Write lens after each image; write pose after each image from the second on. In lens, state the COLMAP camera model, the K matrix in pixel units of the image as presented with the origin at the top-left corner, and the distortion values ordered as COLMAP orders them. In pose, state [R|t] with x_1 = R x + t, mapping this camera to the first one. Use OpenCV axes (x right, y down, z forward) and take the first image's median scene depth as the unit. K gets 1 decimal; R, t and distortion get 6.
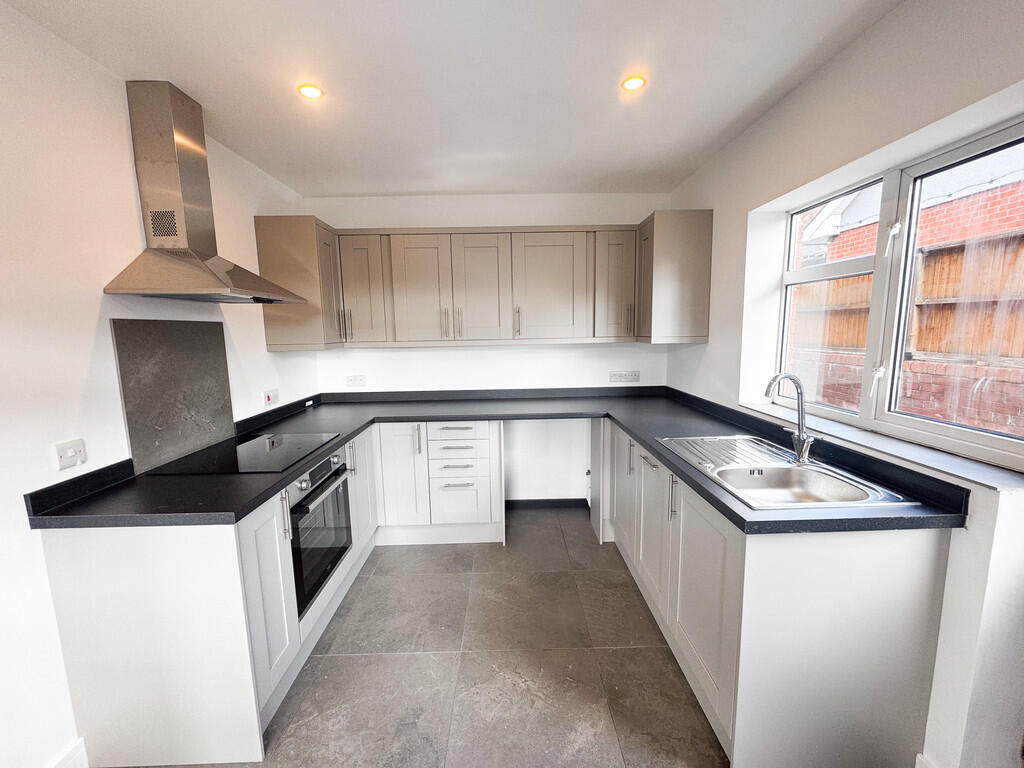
lens RADIAL K [[407.0, 0, 513.2], [0, 407.0, 382.0], [0, 0, 1]] dist [-0.000114, 0.000189]
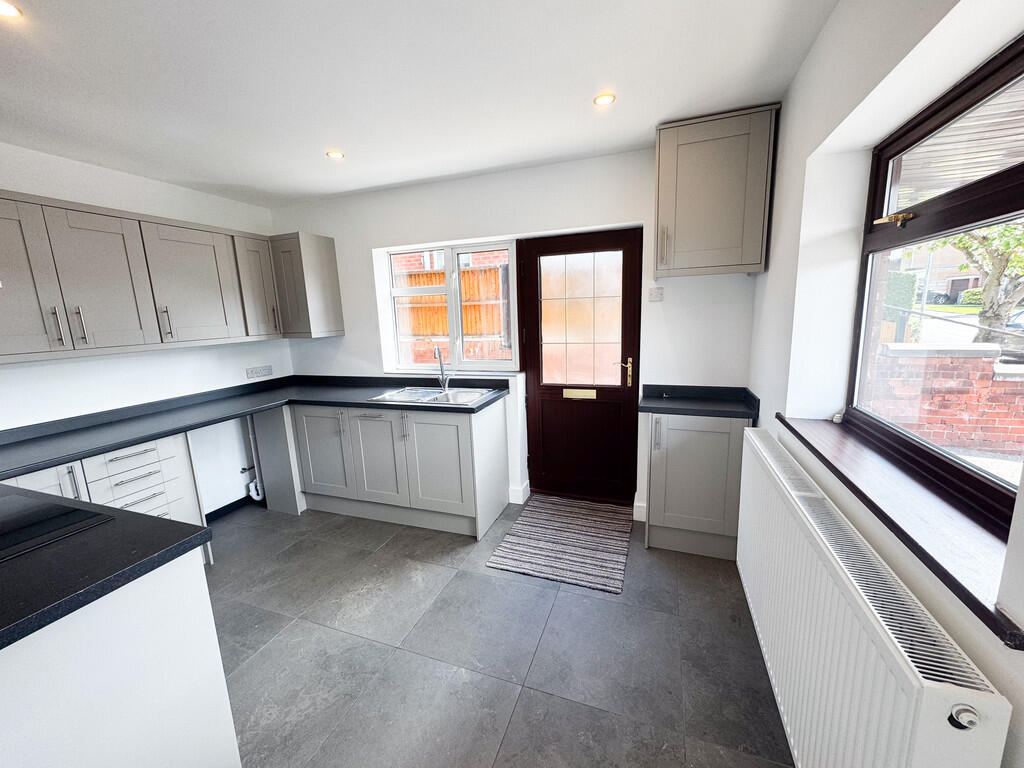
lens RADIAL K [[407.0, 0, 513.2], [0, 407.0, 382.0], [0, 0, 1]] dist [-0.000114, 0.000189]
pose [[0.349010, -0.153305, 0.924494, -0.597779], [0.145348, 0.983445, 0.108210, -0.006815], [-0.925779, 0.096607, 0.365515, -0.013583]]
